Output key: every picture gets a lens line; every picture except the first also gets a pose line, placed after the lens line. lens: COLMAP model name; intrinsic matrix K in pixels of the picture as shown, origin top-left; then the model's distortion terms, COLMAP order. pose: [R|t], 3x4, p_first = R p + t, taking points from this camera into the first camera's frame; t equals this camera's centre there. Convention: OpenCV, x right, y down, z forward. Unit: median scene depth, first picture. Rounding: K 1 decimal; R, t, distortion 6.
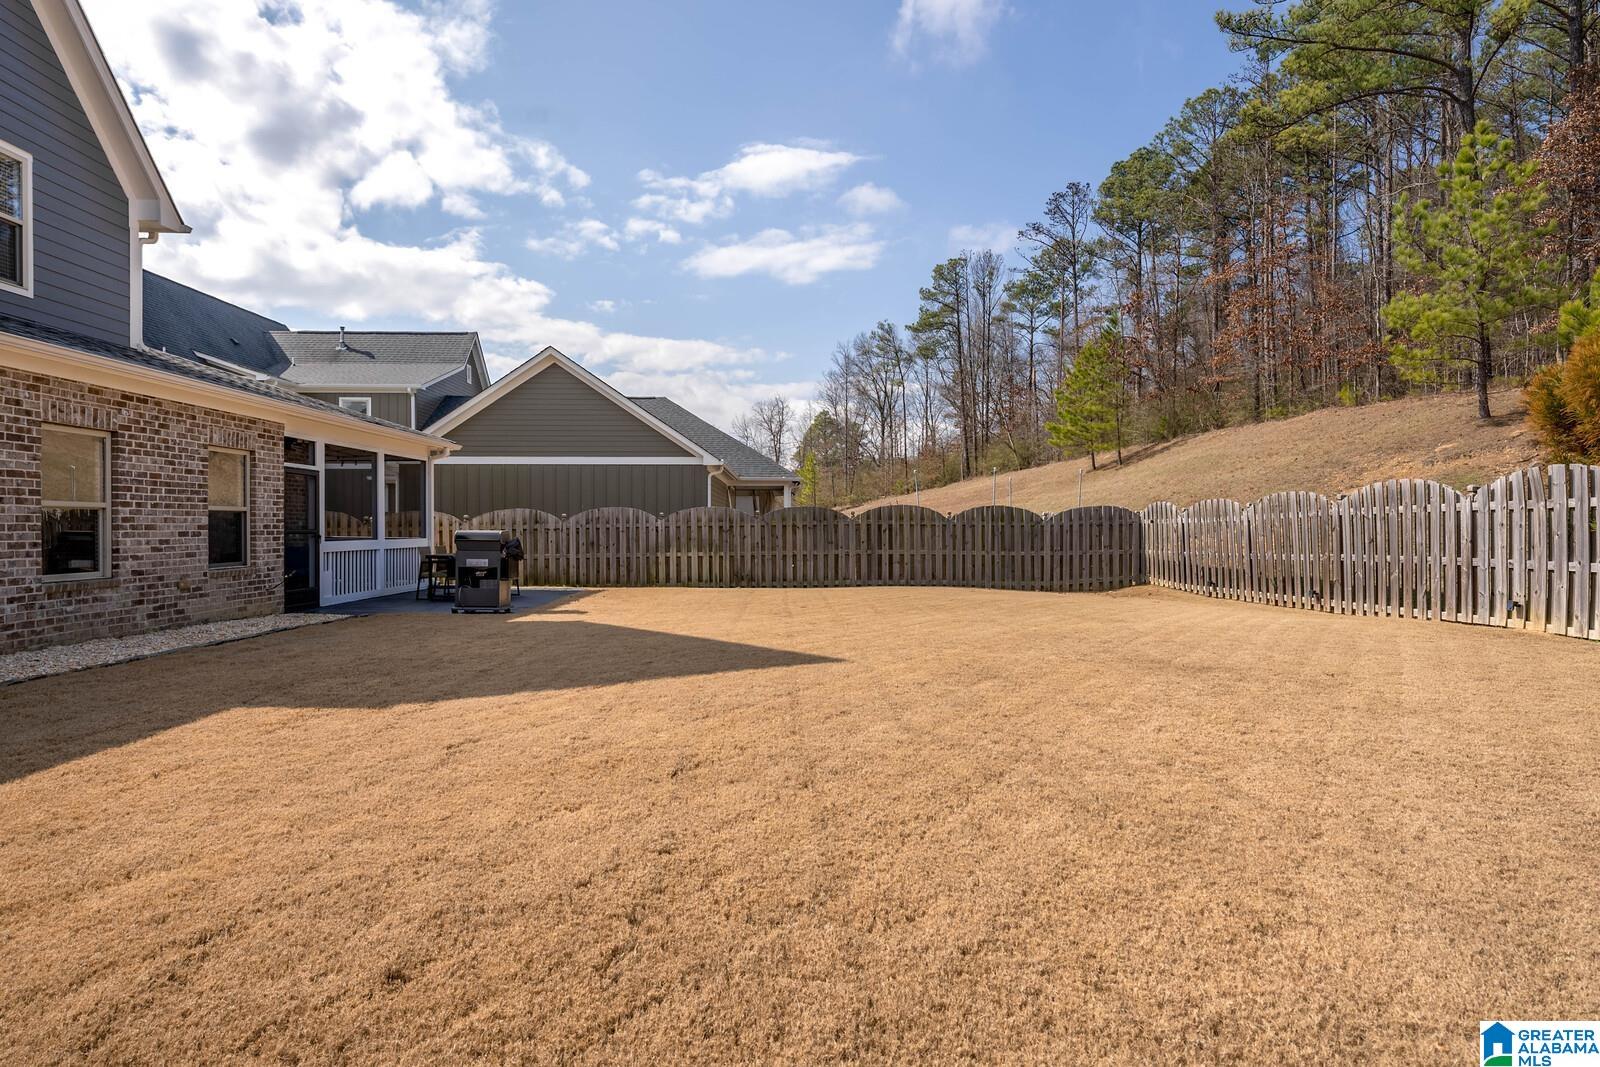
lens RADIAL K [[844.1, 0, 806.3], [0, 844.1, 531.2], [0, 0, 1]] dist [0.000964, -0.000272]
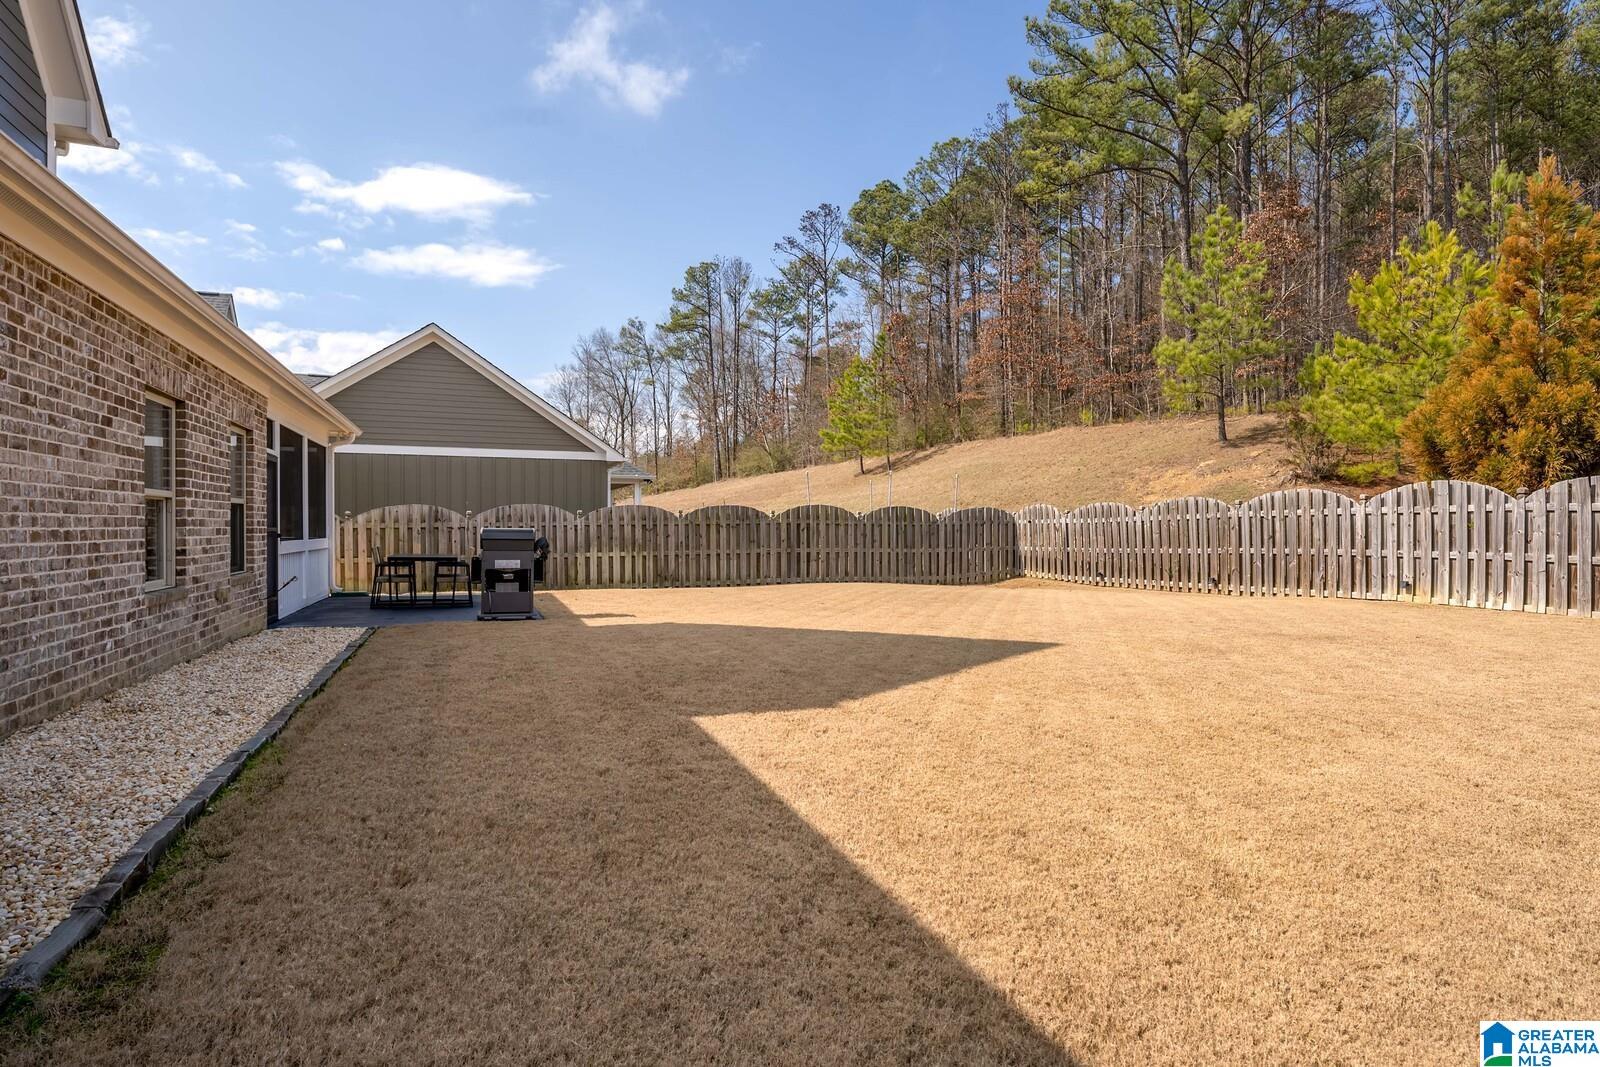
lens RADIAL K [[844.1, 0, 806.3], [0, 844.1, 531.2], [0, 0, 1]] dist [0.000964, -0.000272]
pose [[0.941036, -0.000069, 0.338307, -0.253483], [0.000268, 1.000000, -0.000541, 0.001904], [-0.338307, 0.000599, 0.941036, 0.027682]]
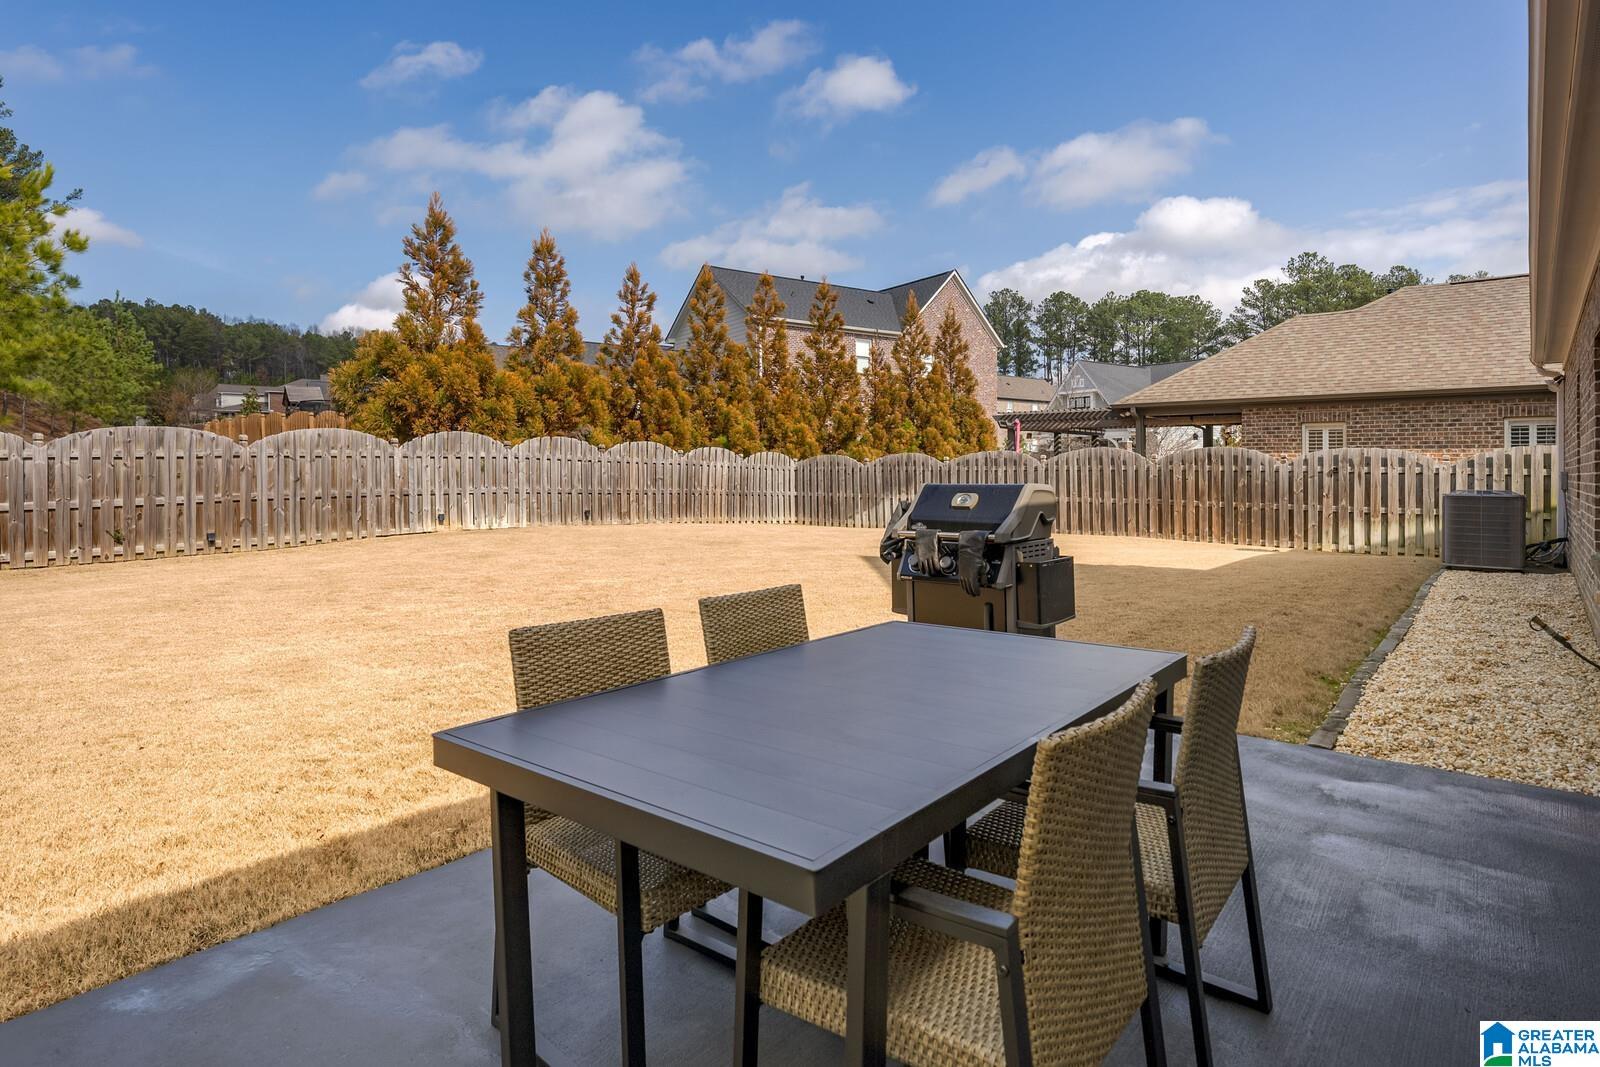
lens RADIAL K [[880.3, 0, 800.8], [0, 880.3, 455.5], [0, 0, 1]] dist [0.002707, 0.000600]
pose [[-0.754722, 0.005894, 0.656018, -0.375054], [-0.003818, 0.999903, -0.013375, -0.003699], [-0.656033, -0.012599, -0.754627, 0.890221]]
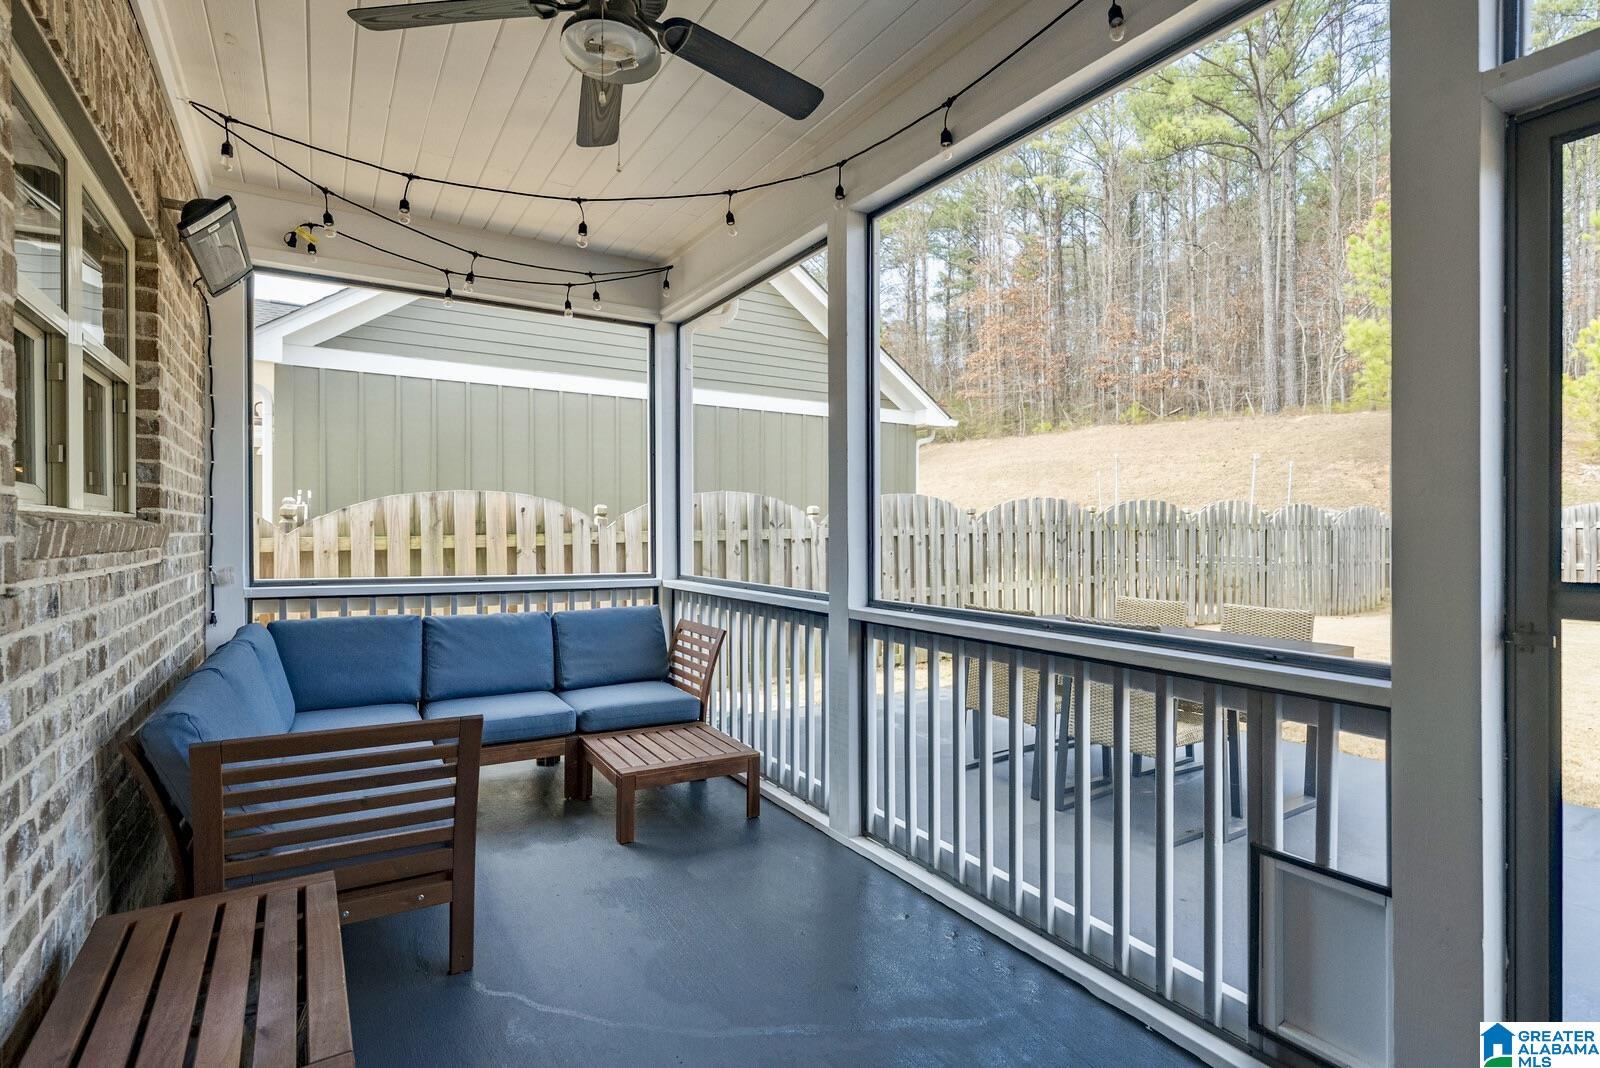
lens RADIAL K [[759.9, 0, 800.0], [0, 759.9, 534.0], [0, 0, 1]] dist [0.017955, 0.000018]
pose [[0.855466, -0.002468, 0.517852, -0.503783], [0.000968, 0.999995, 0.003167, -0.006862], [-0.517857, -0.002208, 0.855464, 0.658342]]
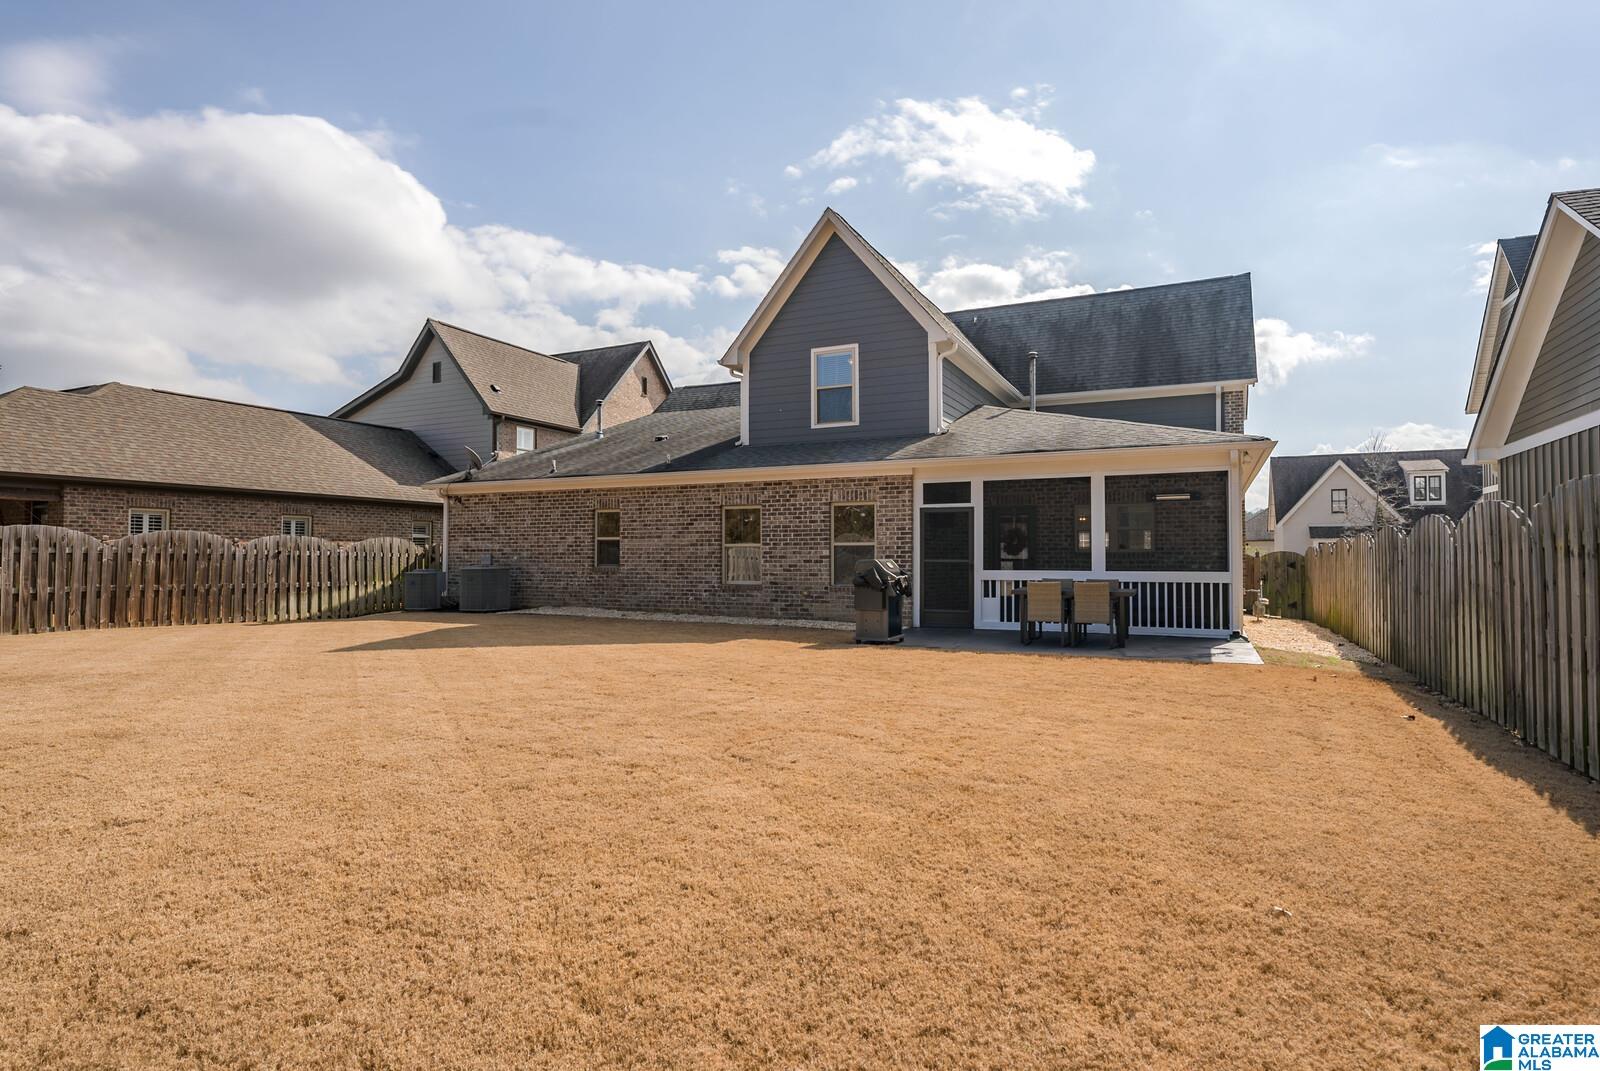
lens RADIAL K [[847.4, 0, 806.5], [0, 847.4, 534.5], [0, 0, 1]] dist [0.002146, -0.000870]
pose [[-0.449643, -0.026676, -0.892810, 0.361701], [-0.006169, 0.999623, -0.026760, -0.002397], [0.893187, -0.006525, -0.449638, 0.900565]]
